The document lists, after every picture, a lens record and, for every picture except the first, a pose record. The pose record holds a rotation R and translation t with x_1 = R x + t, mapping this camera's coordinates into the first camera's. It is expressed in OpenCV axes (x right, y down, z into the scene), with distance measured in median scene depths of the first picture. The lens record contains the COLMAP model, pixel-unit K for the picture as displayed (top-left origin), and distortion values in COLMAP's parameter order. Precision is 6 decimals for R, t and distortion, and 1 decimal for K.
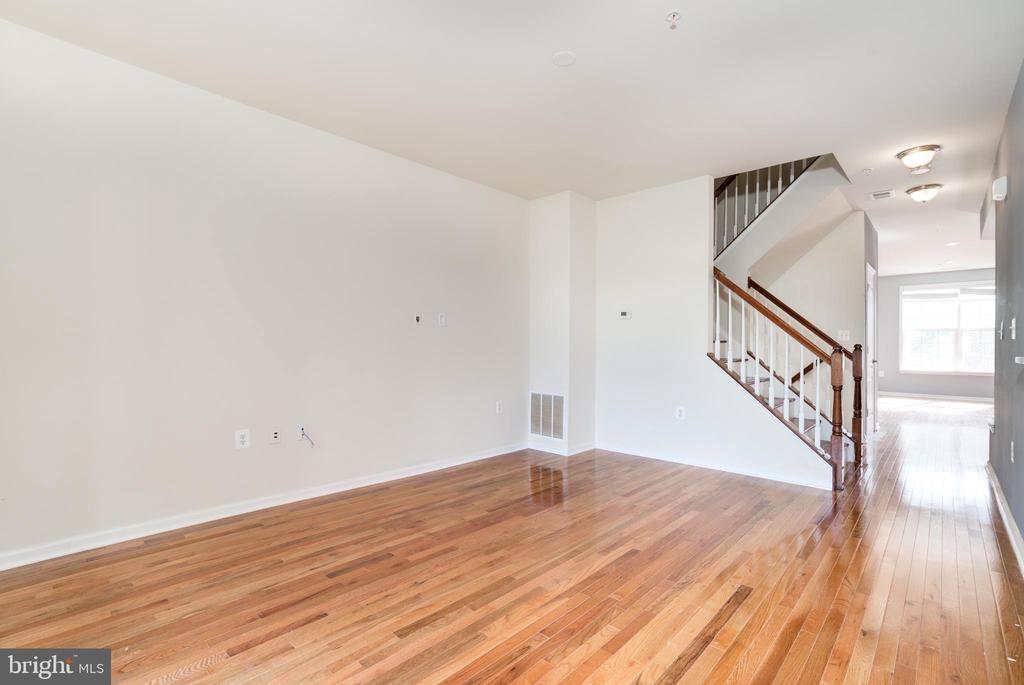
lens RADIAL K [[477.8, 0, 513.2], [0, 477.8, 346.2], [0, 0, 1]] dist [-0.008505, 0.002247]
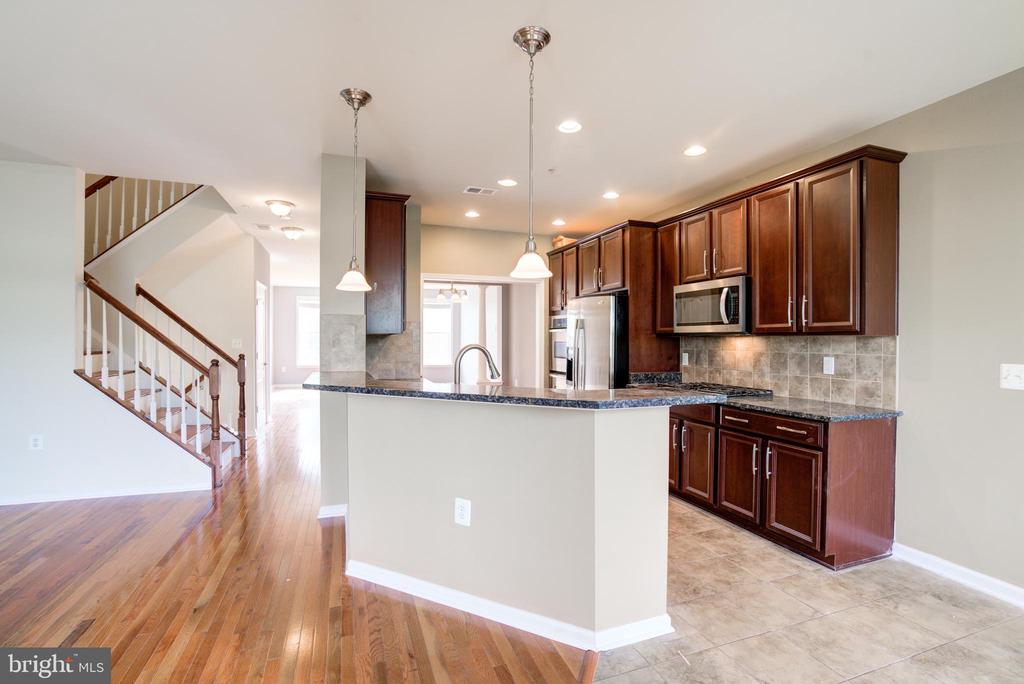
lens RADIAL K [[477.8, 0, 509.3], [0, 477.8, 340.4], [0, 0, 1]] dist [-0.008505, 0.002247]
pose [[0.479893, -0.005860, 0.877307, 0.023693], [0.003751, 0.999982, 0.004627, -0.044070], [-0.877319, 0.001070, 0.479907, -0.136239]]
